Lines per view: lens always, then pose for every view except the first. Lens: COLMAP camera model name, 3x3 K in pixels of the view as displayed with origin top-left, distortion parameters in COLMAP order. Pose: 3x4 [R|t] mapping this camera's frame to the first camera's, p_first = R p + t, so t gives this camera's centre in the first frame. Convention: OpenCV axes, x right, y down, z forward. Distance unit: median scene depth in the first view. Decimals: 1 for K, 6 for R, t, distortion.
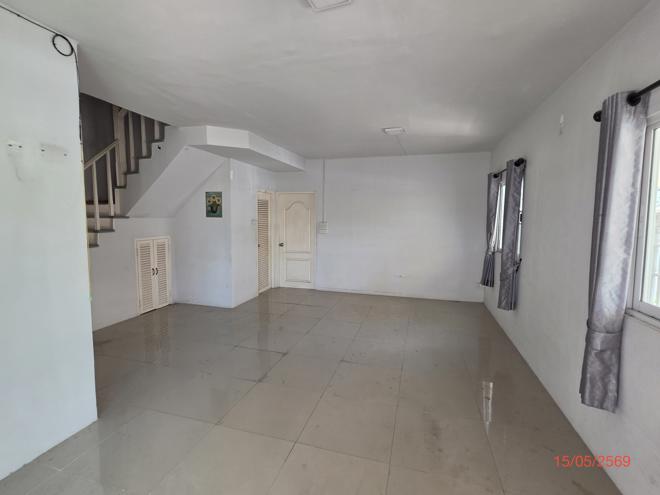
lens RADIAL K [[304.8, 0, 330.0], [0, 304.8, 247.5], [0, 0, 1]] dist [0.002079, 0.000374]
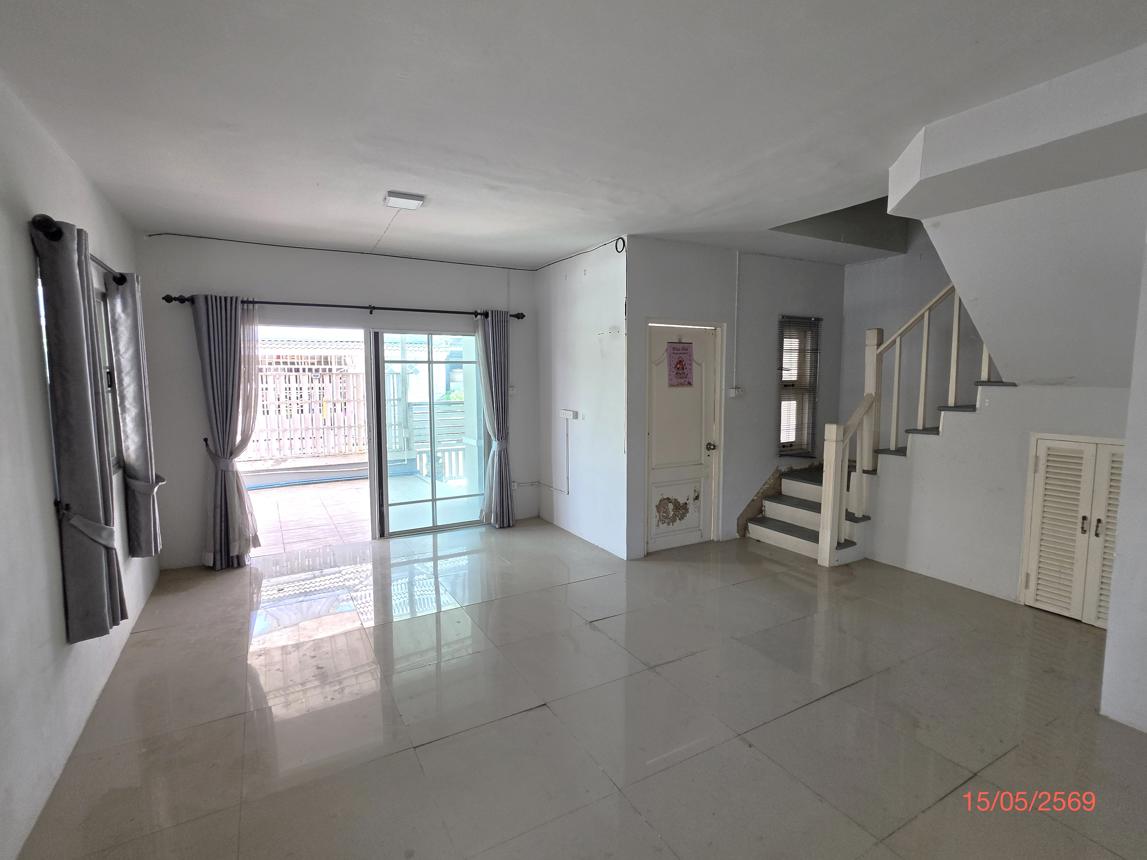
lens RADIAL K [[588.9, 0, 573.5], [0, 588.9, 430.0], [0, 0, 1]] dist [-0.000460, -0.000118]
pose [[-0.699989, 0.063349, -0.711338, 0.414815], [-0.073066, 0.984478, 0.159574, -0.115611], [0.710406, 0.163675, -0.684495, 1.069133]]
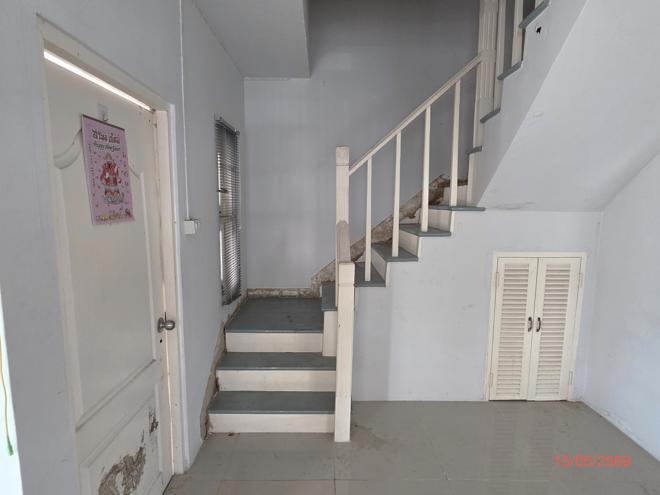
lens RADIAL K [[369.9, 0, 330.0], [0, 369.9, 247.5], [0, 0, 1]] dist [0.002944, 0.001052]
pose [[0.275523, 0.114155, -0.954492, -0.135888], [-0.100315, 0.990917, 0.089554, -0.061000], [0.956046, 0.071076, 0.284472, 0.551992]]
